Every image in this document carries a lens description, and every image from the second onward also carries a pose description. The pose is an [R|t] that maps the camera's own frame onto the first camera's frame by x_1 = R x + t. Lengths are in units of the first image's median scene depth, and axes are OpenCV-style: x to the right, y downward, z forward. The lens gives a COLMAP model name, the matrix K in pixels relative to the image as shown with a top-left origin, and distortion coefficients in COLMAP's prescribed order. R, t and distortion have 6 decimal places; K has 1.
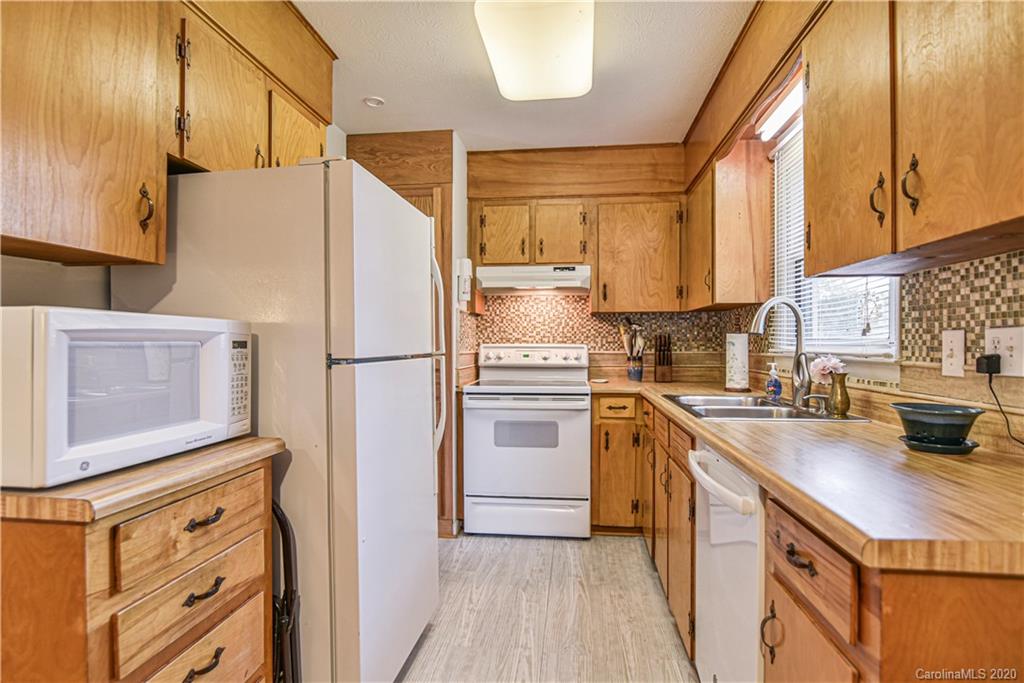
lens RADIAL K [[519.3, 0, 523.9], [0, 519.3, 345.6], [0, 0, 1]] dist [-0.014449, 0.002535]
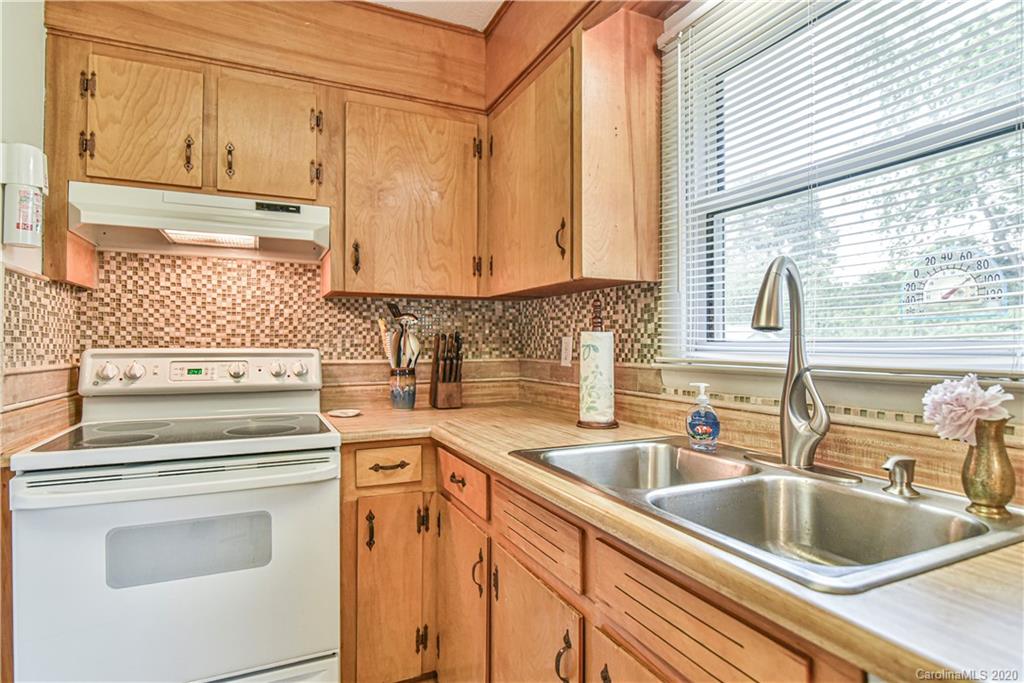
lens RADIAL K [[522.9, 0, 515.9], [0, 522.9, 342.3], [0, 0, 1]] dist [-0.013341, 0.000798]
pose [[0.851993, 0.002125, 0.523549, 0.006367], [0.002482, 0.999964, -0.008097, -0.005018], [-0.523548, 0.008198, 0.851957, 0.462542]]
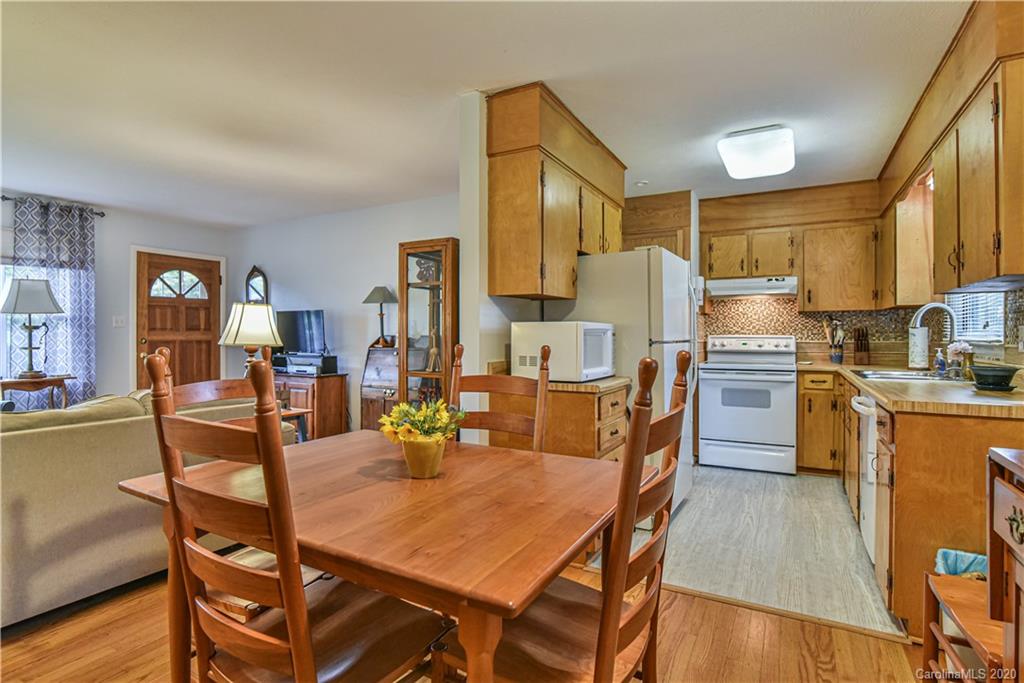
lens RADIAL K [[519.3, 0, 510.0], [0, 519.3, 336.8], [0, 0, 1]] dist [-0.014449, 0.002535]
pose [[0.920254, -0.000010, -0.391321, -0.035157], [-0.001186, 0.999995, -0.002817, 0.006443], [0.391319, 0.003057, 0.920250, -0.571383]]
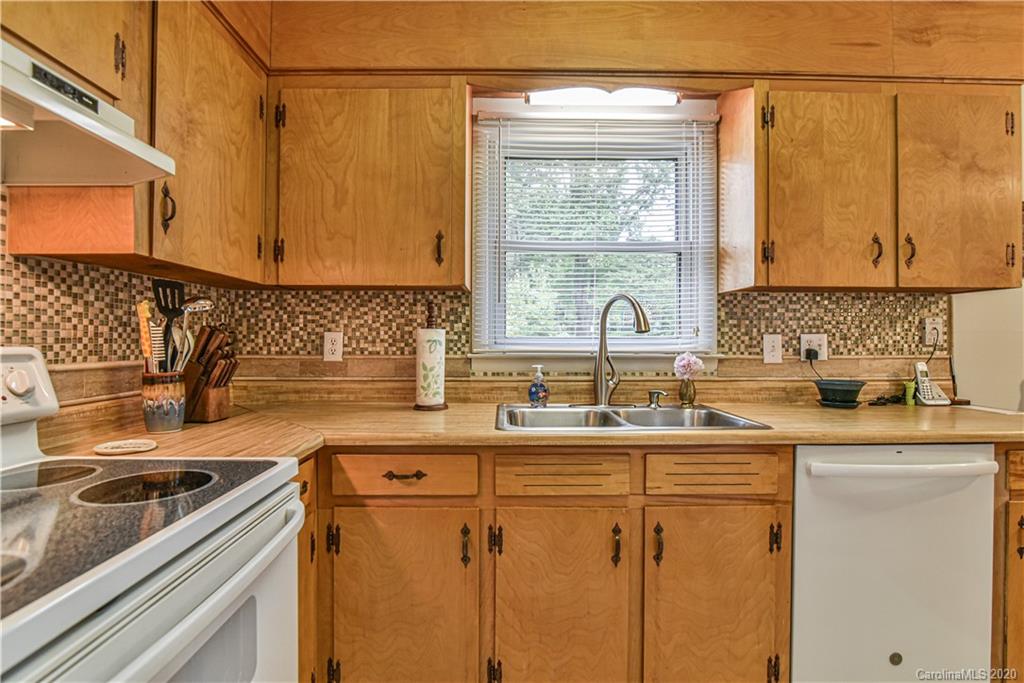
lens RADIAL K [[475.2, 0, 482.7], [0, 475.2, 342.1], [0, 0, 1]] dist [-0.017271, 0.000148]
pose [[-0.095202, -0.002981, 0.995453, -0.228928], [0.003418, 0.999989, 0.003322, -0.005789], [-0.995452, 0.003719, -0.095191, 0.877038]]
